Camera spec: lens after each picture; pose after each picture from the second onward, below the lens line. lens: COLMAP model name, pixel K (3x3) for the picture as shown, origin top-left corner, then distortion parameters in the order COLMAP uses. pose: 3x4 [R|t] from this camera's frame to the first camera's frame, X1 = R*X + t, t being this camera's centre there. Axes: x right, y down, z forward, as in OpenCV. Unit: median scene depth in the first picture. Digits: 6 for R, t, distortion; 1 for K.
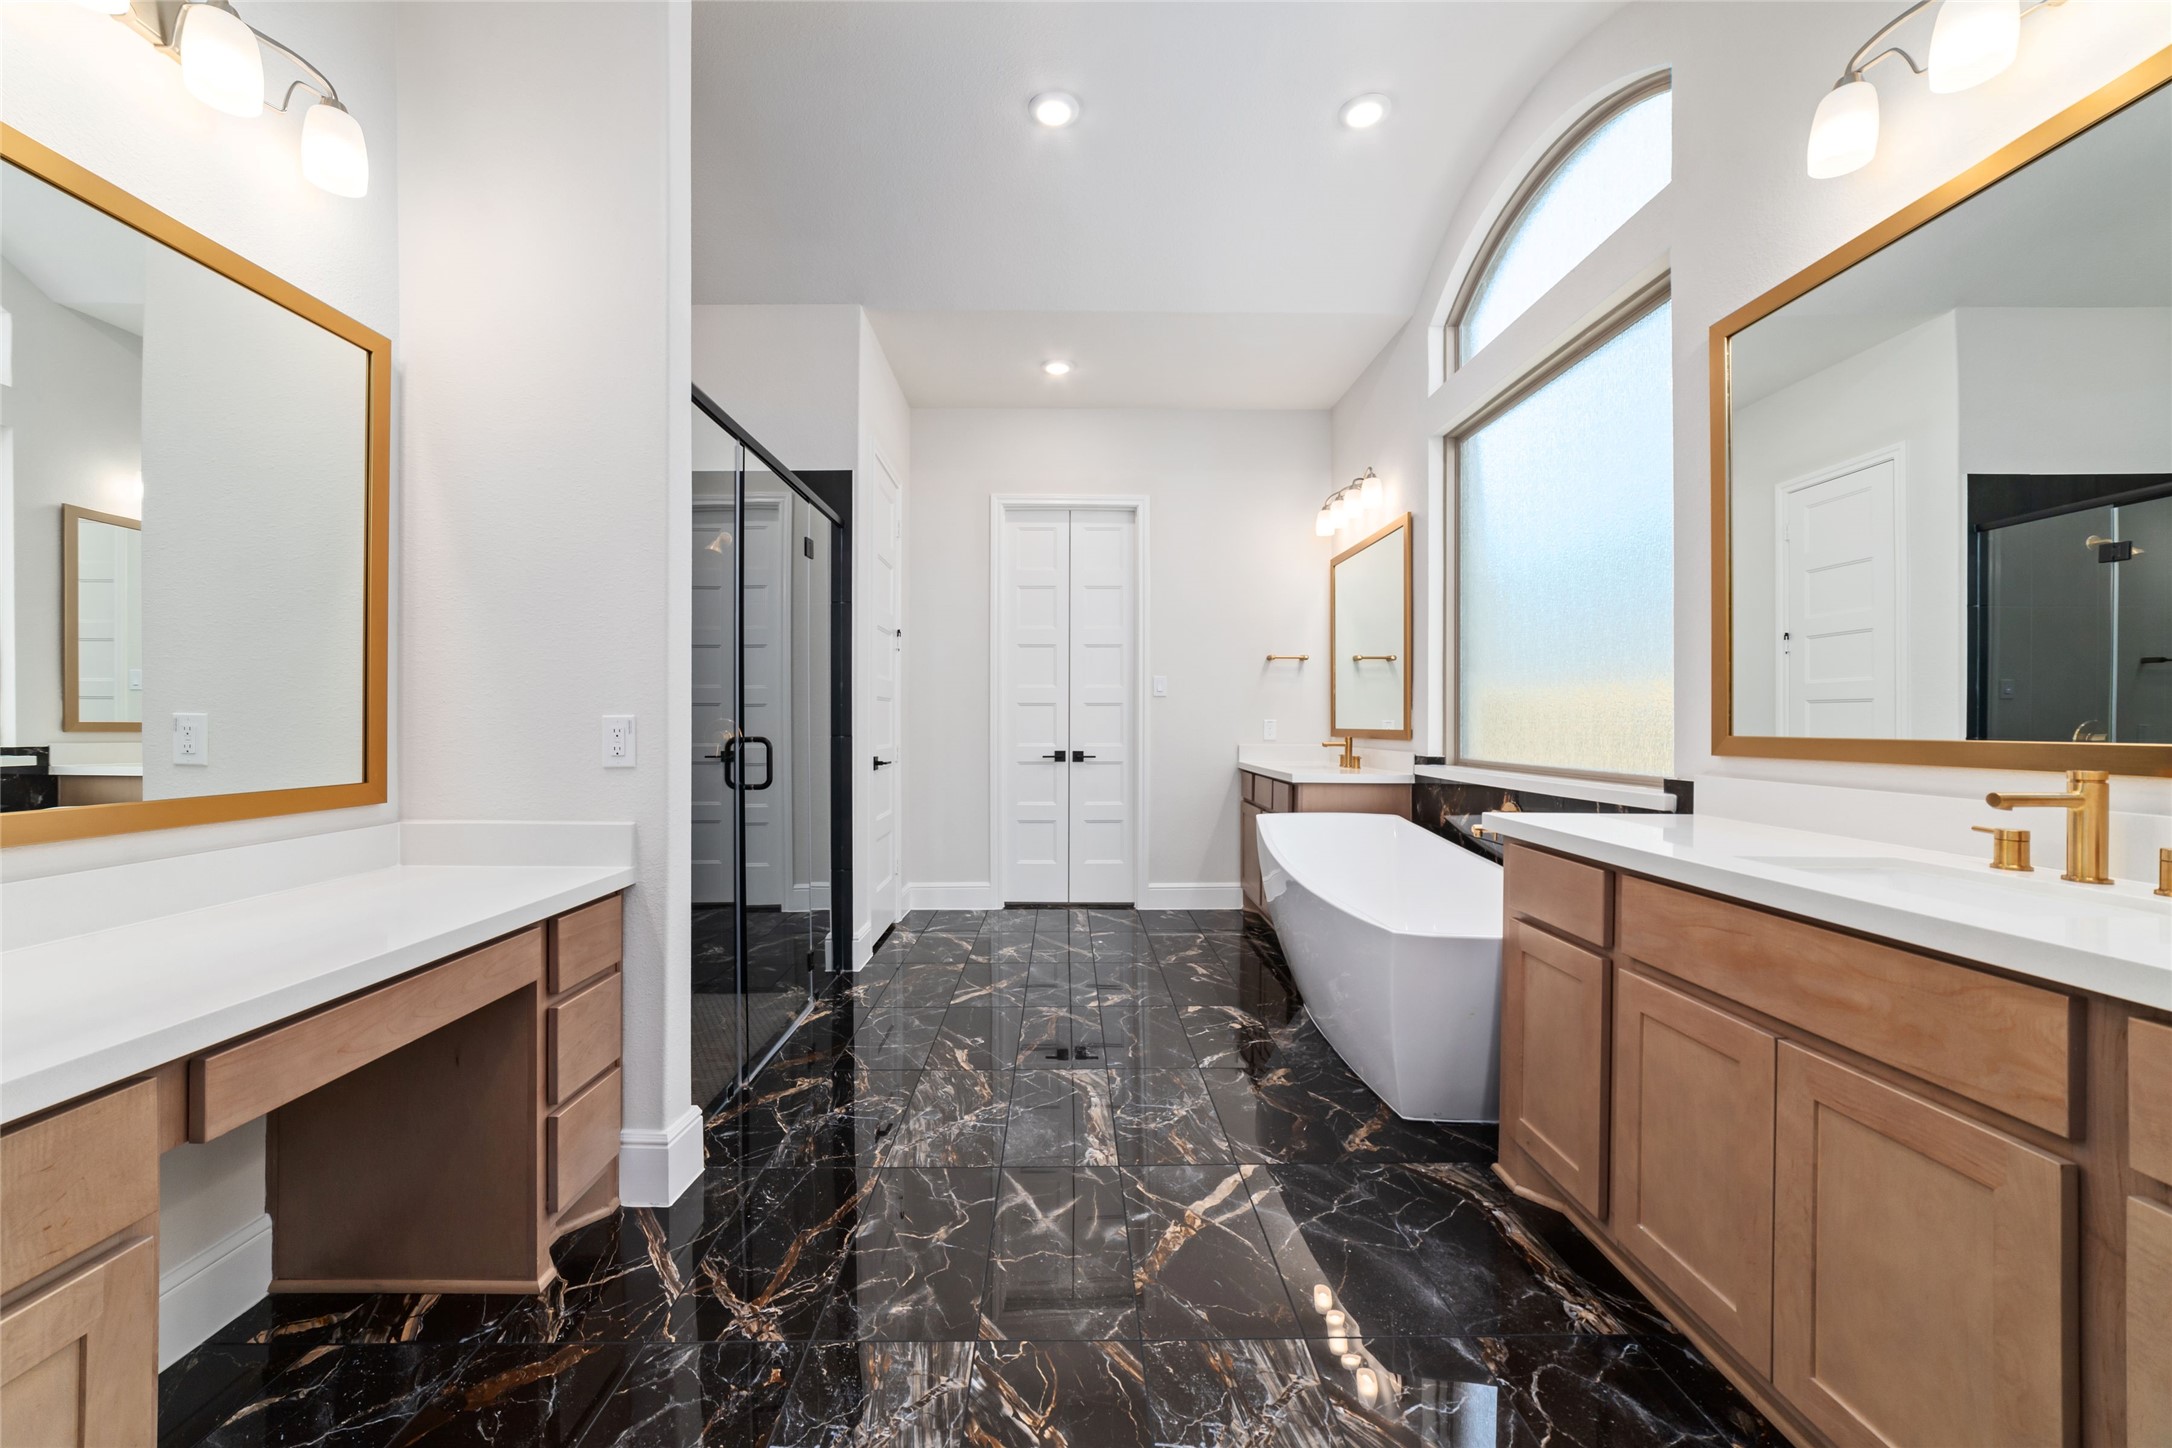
lens RADIAL K [[886.6, 0, 1062.1], [0, 886.6, 715.6], [0, 0, 1]] dist [0.008880, 0.000906]
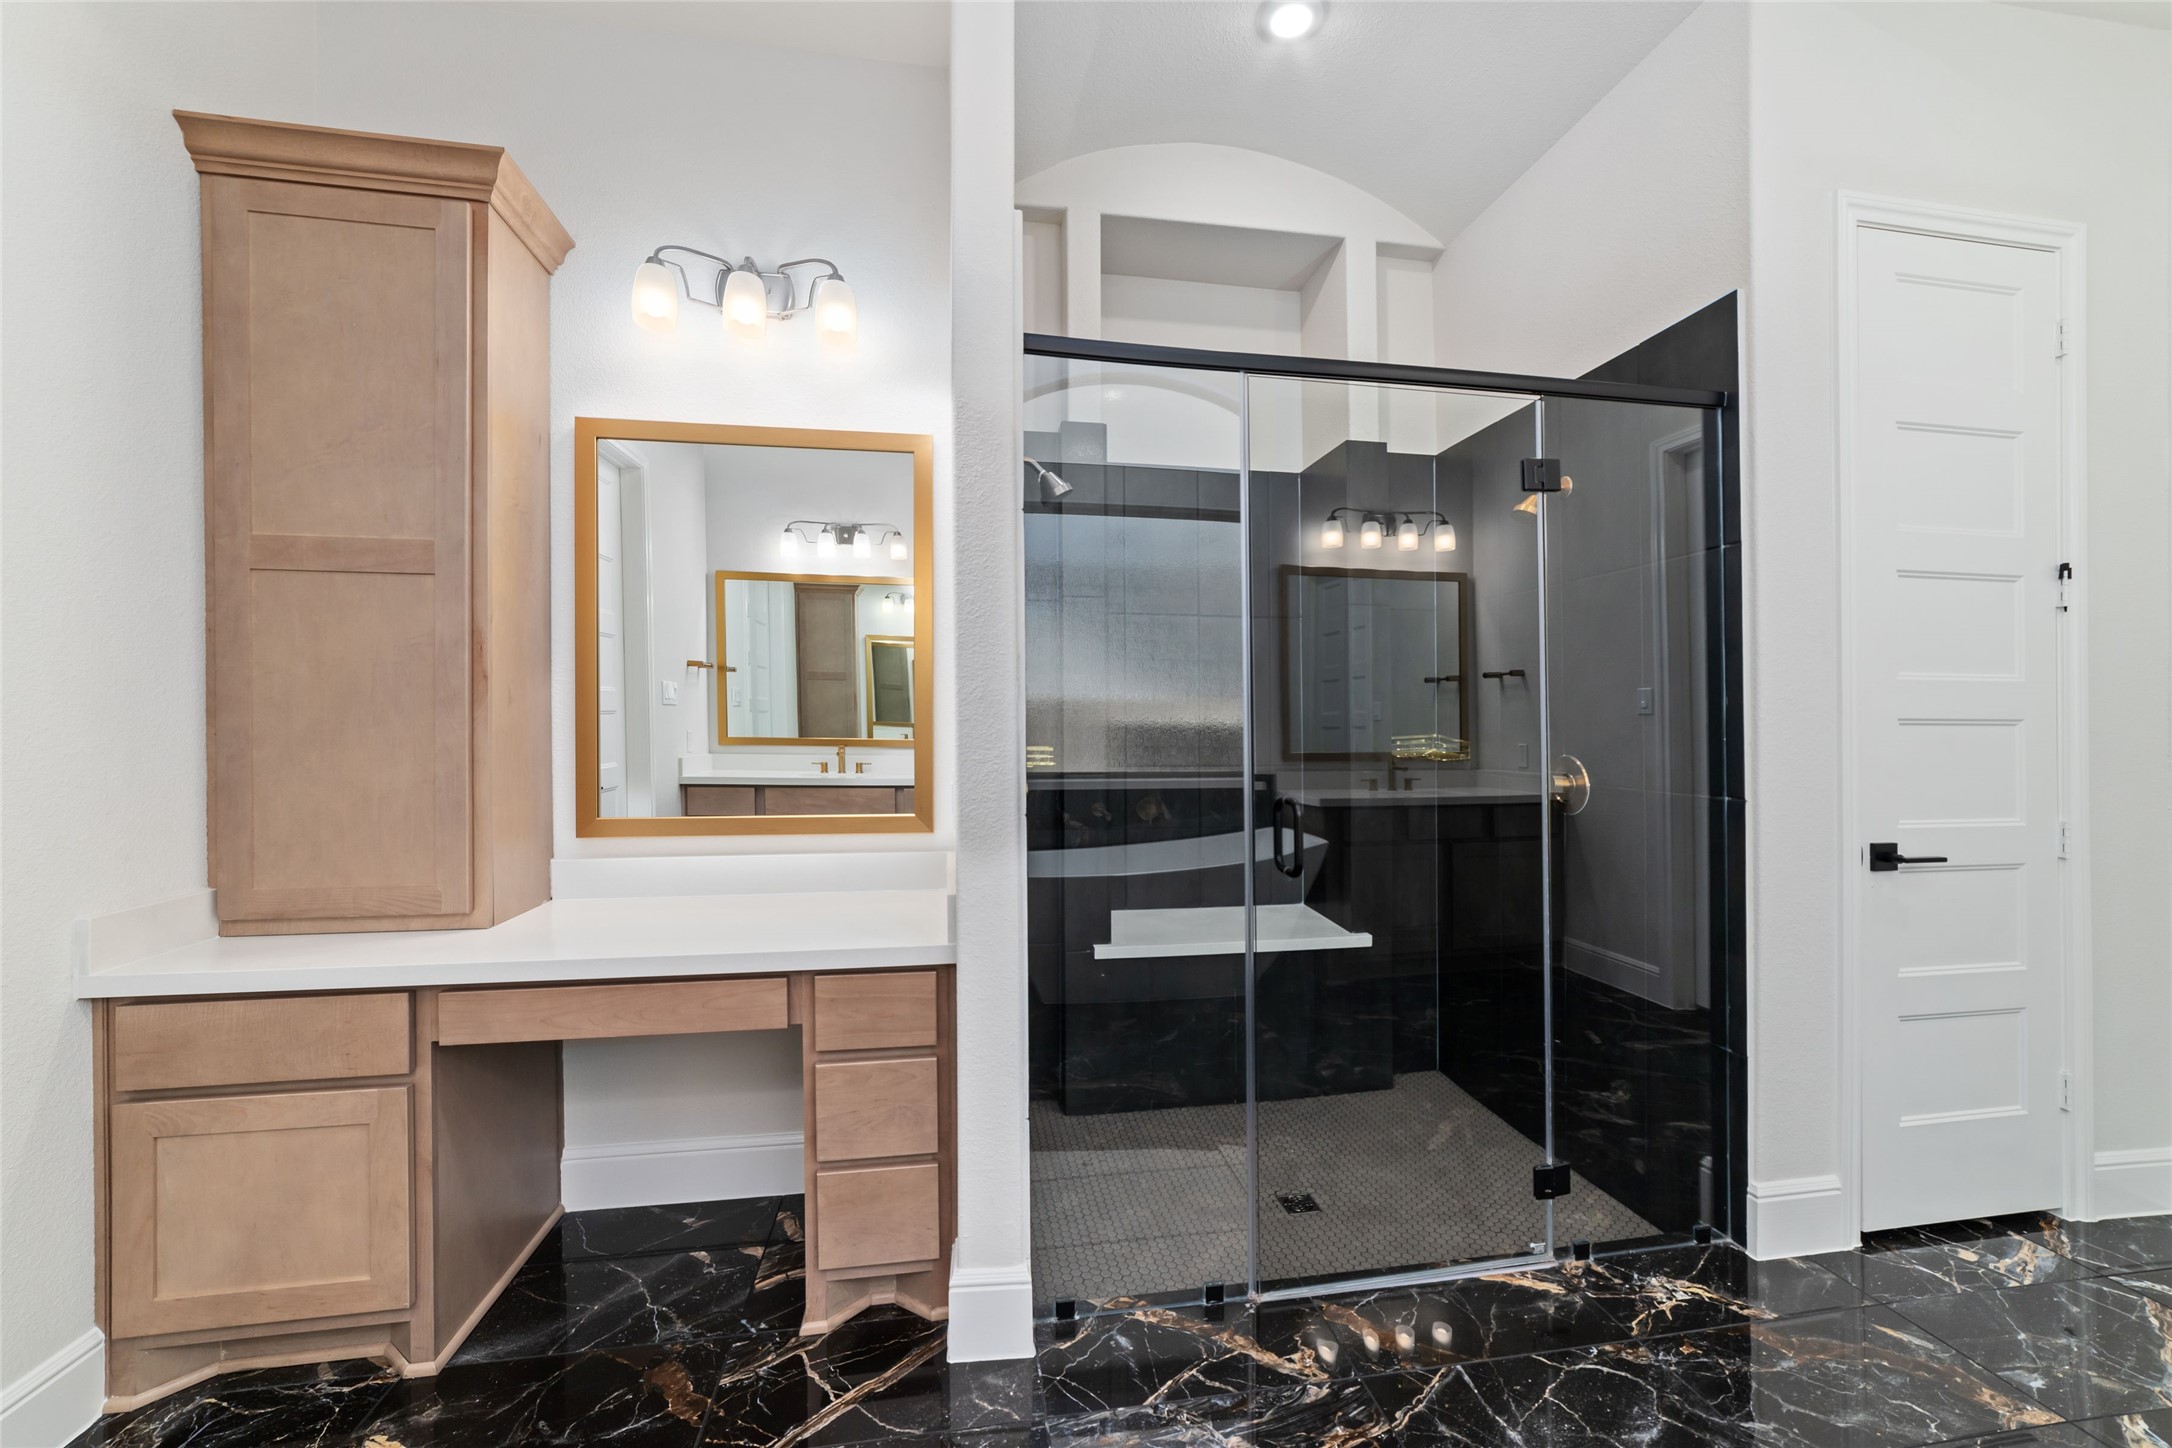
lens RADIAL K [[829.8, 0, 1093.2], [0, 829.8, 728.7], [0, 0, 1]] dist [-0.007566, 0.000257]
pose [[0.149222, -0.002754, -0.988800, 0.284084], [0.004912, 0.999986, -0.002044, -0.031117], [0.988792, -0.004552, 0.149233, 0.845317]]
